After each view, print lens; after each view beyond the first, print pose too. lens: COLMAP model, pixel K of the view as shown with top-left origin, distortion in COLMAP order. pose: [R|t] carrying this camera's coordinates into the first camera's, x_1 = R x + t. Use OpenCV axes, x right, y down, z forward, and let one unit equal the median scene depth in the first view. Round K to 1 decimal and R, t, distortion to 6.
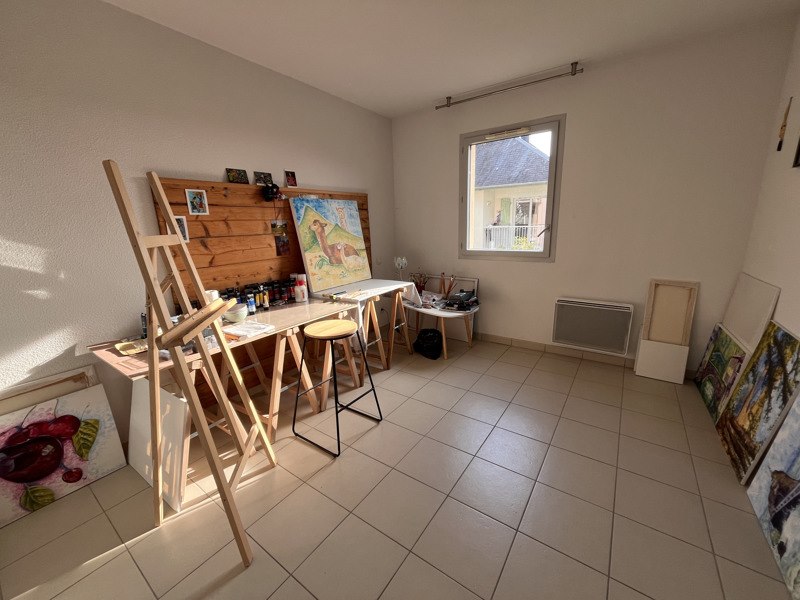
lens RADIAL K [[322.4, 0, 400.8], [0, 322.4, 300.6], [0, 0, 1]] dist [-0.002042, -0.000108]
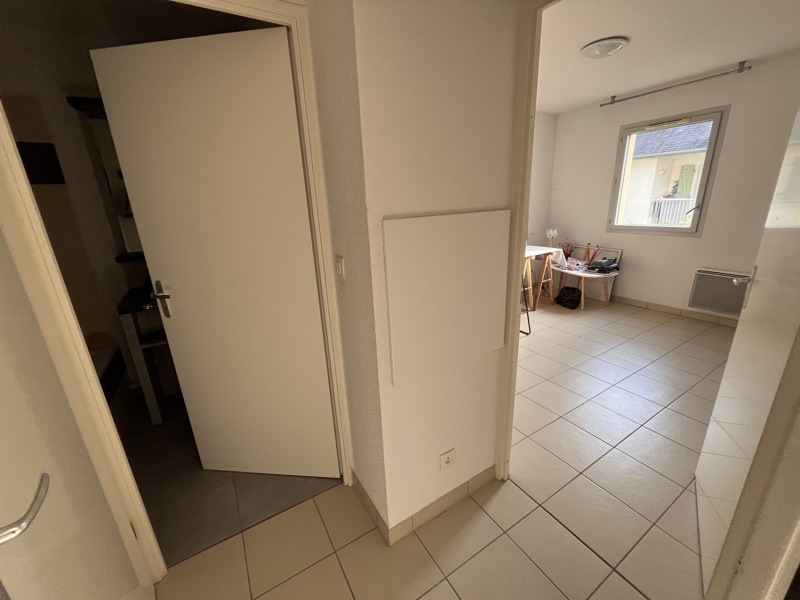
lens RADIAL K [[322.4, 0, 400.8], [0, 322.4, 299.3], [0, 0, 1]] dist [-0.002042, -0.000108]
pose [[0.918260, 0.109966, -0.380403, -0.039965], [-0.080485, 0.992444, 0.092611, 0.074757], [0.387712, -0.054425, 0.920172, -0.448648]]
